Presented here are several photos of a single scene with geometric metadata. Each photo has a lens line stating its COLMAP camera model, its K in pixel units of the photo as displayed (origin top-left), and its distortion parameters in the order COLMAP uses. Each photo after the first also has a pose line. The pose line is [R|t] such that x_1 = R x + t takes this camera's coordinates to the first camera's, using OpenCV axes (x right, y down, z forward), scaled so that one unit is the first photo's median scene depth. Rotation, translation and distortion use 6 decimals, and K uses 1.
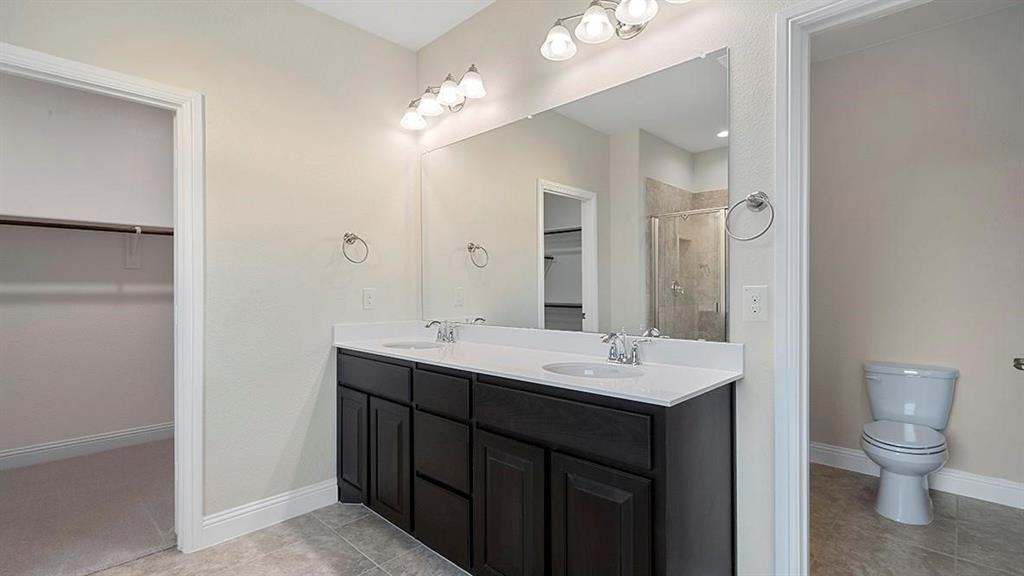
lens RADIAL K [[473.0, 0, 520.1], [0, 473.0, 290.3], [0, 0, 1]] dist [-0.003342, 0.001960]
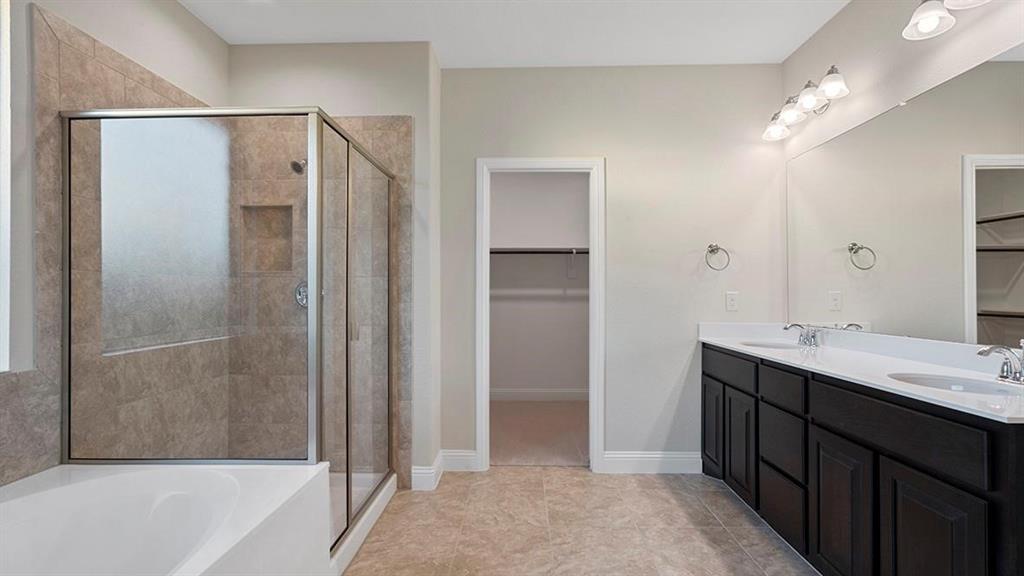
lens RADIAL K [[473.0, 0, 512.5], [0, 473.0, 292.9], [0, 0, 1]] dist [-0.003342, 0.001960]
pose [[0.677222, 0.002804, -0.735773, 0.181829], [-0.004978, 0.999987, -0.000771, 0.001295], [0.735762, 0.004185, 0.677228, -0.167205]]
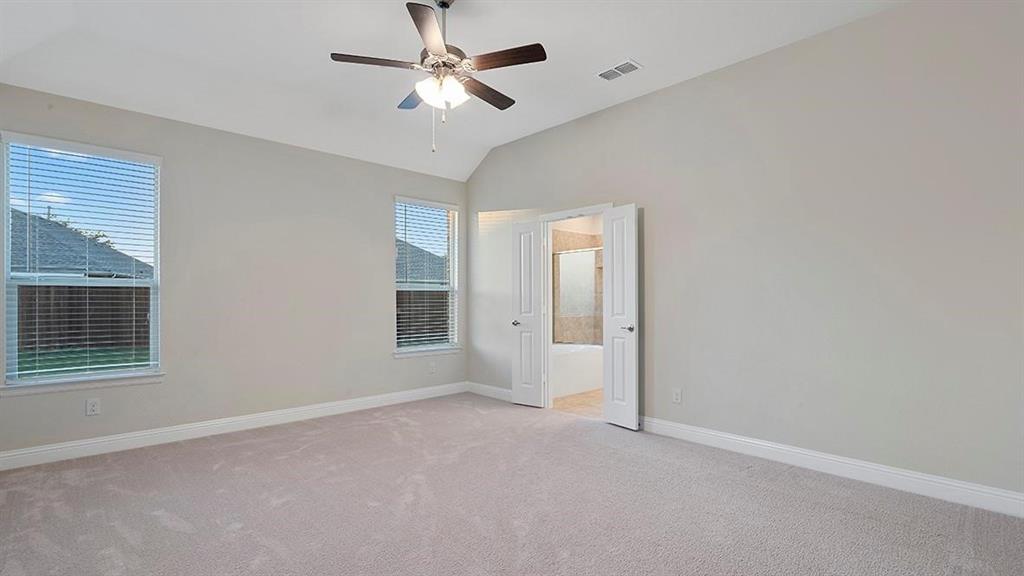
lens RADIAL K [[473.0, 0, 518.8], [0, 473.0, 302.2], [0, 0, 1]] dist [-0.003342, 0.001960]
pose [[-0.029691, 0.004128, -0.999551, 2.145832], [-0.004602, 0.999980, 0.004266, 0.012418], [0.999549, 0.004727, -0.029671, -0.310872]]
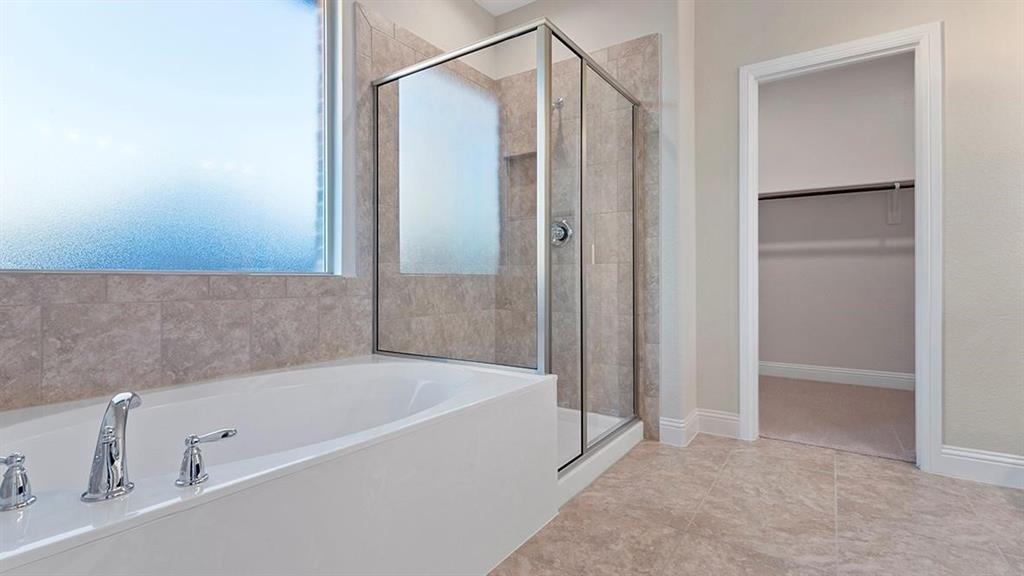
lens RADIAL K [[473.0, 0, 511.4], [0, 473.0, 278.6], [0, 0, 1]] dist [-0.003342, 0.001960]
pose [[0.164731, 0.000089, -0.986338, 0.152885], [-0.004812, 0.999988, -0.000713, 0.124949], [0.986327, 0.004864, 0.164730, -0.061811]]
